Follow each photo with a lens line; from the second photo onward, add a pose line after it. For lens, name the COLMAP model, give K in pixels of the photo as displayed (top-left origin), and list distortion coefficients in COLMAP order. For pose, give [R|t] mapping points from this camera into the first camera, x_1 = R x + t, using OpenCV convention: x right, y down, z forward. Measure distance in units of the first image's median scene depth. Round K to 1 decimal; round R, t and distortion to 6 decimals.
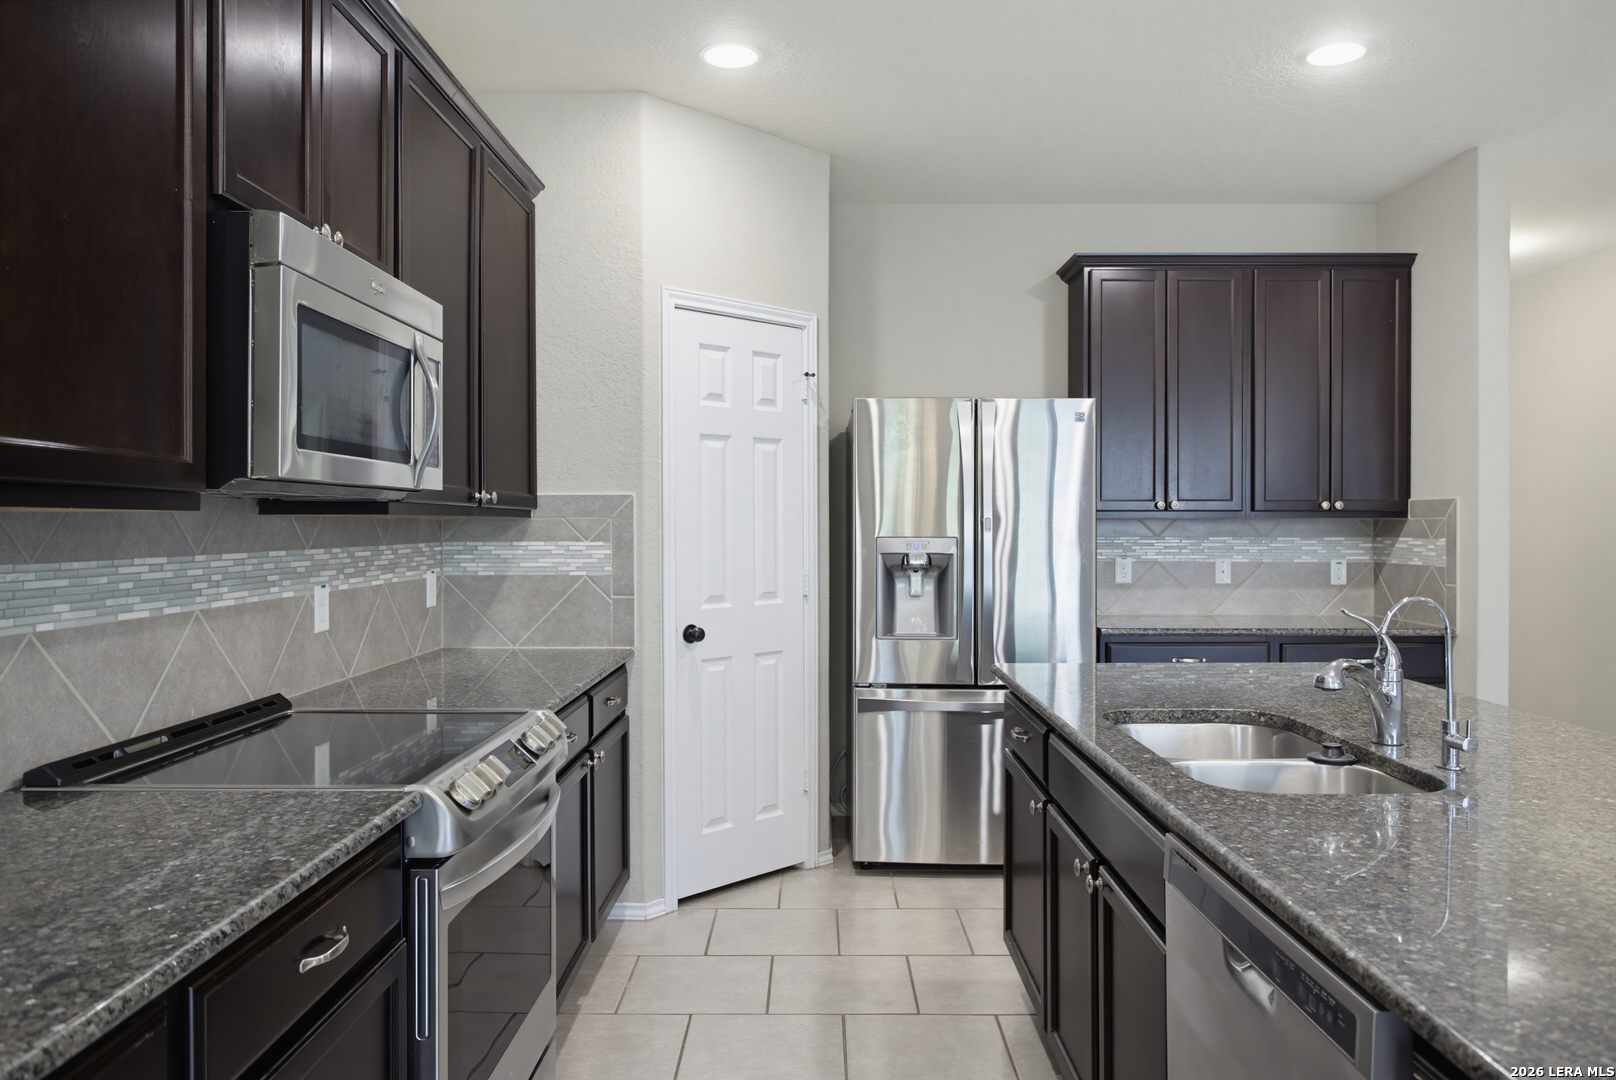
lens RADIAL K [[1118.6, 0, 812.4], [0, 1118.6, 537.4], [0, 0, 1]] dist [0.002911, 0.000057]
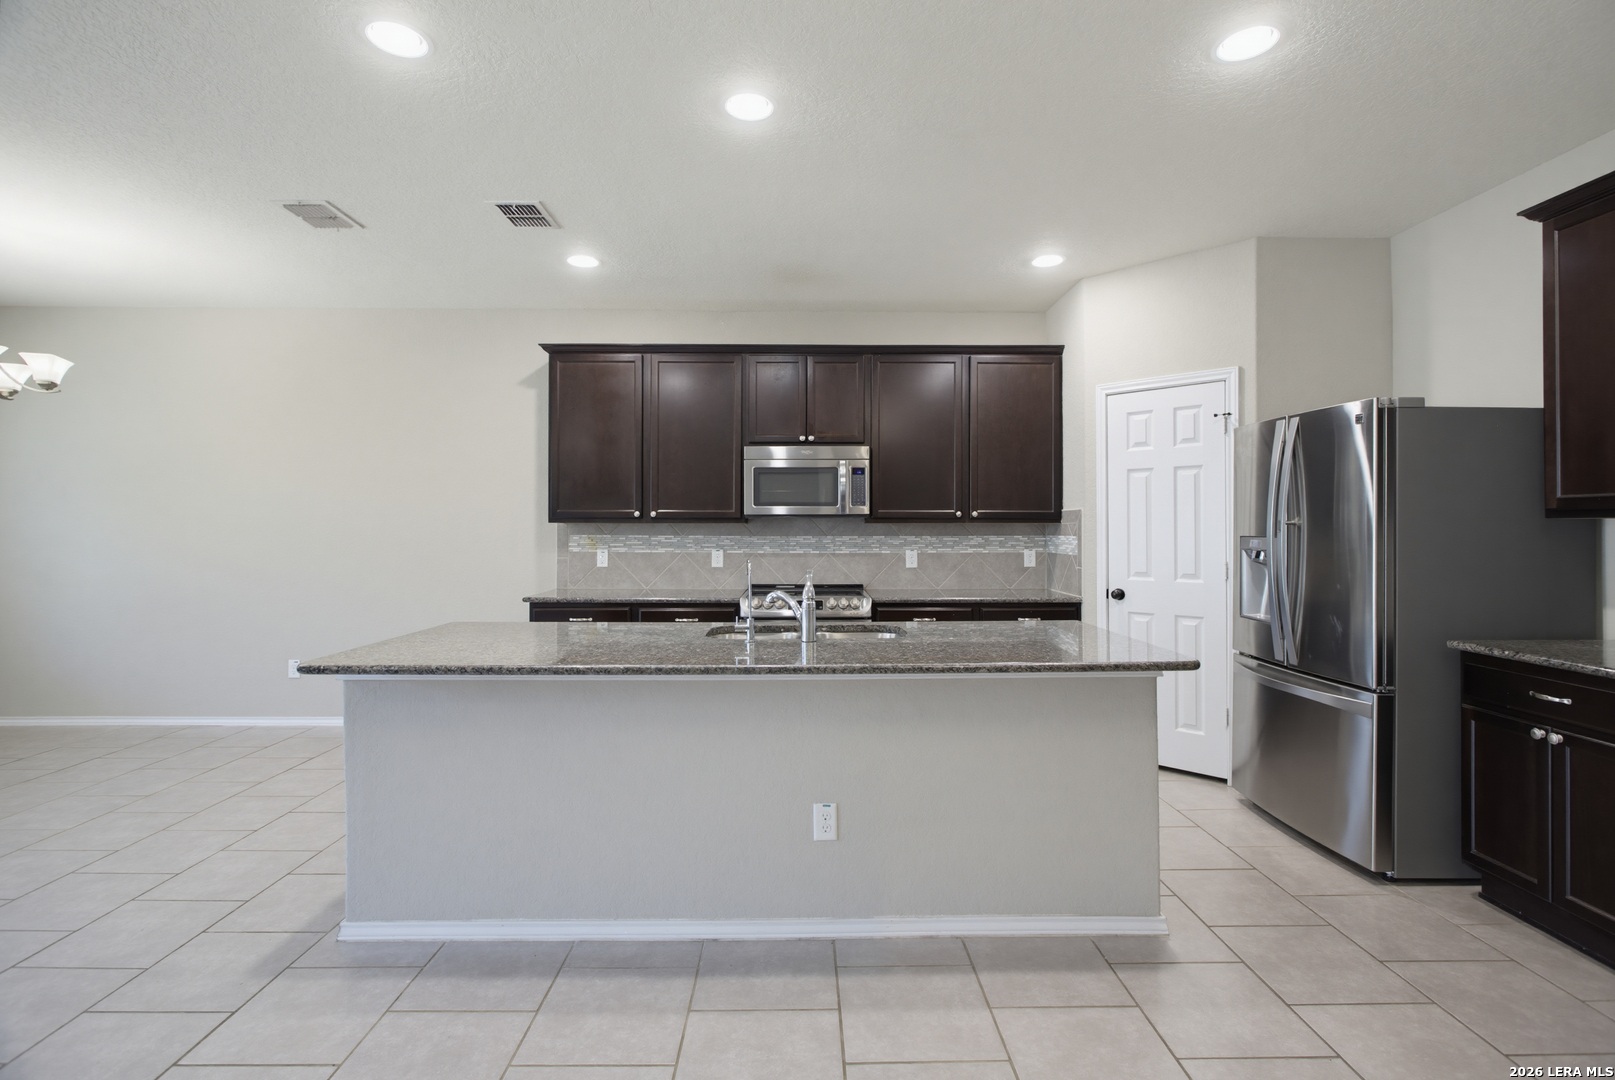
lens RADIAL K [[760.3, 0, 805.6], [0, 760.3, 527.3], [0, 0, 1]] dist [-0.003371, 0.000557]
pose [[0.011405, -0.001851, -0.999933, 1.020879], [-0.012104, 0.999925, -0.001989, -0.002903], [0.999862, 0.012125, 0.011382, 0.555033]]
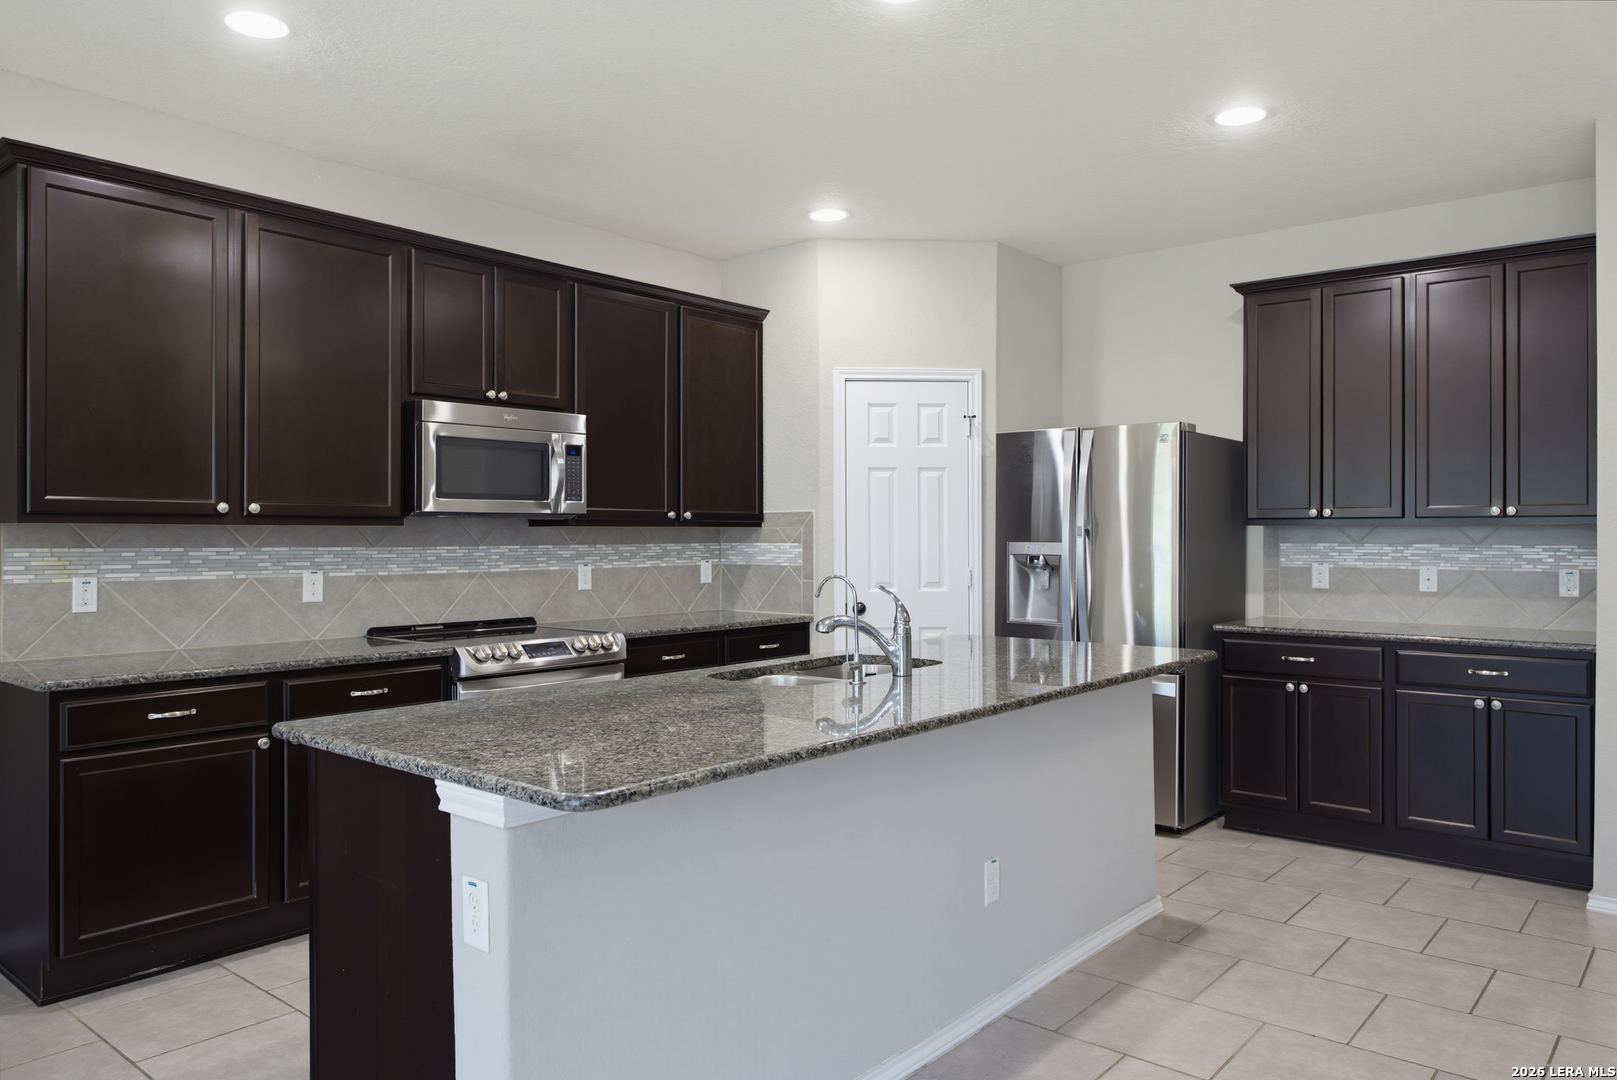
lens RADIAL K [[1119.3, 0, 807.3], [0, 1119.3, 538.6], [0, 0, 1]] dist [0.002911, 0.000057]
pose [[0.763001, 0.002547, -0.646392, 0.789385], [-0.007024, 0.999966, -0.004351, 0.003923], [0.646359, 0.007860, 0.762993, -0.133056]]
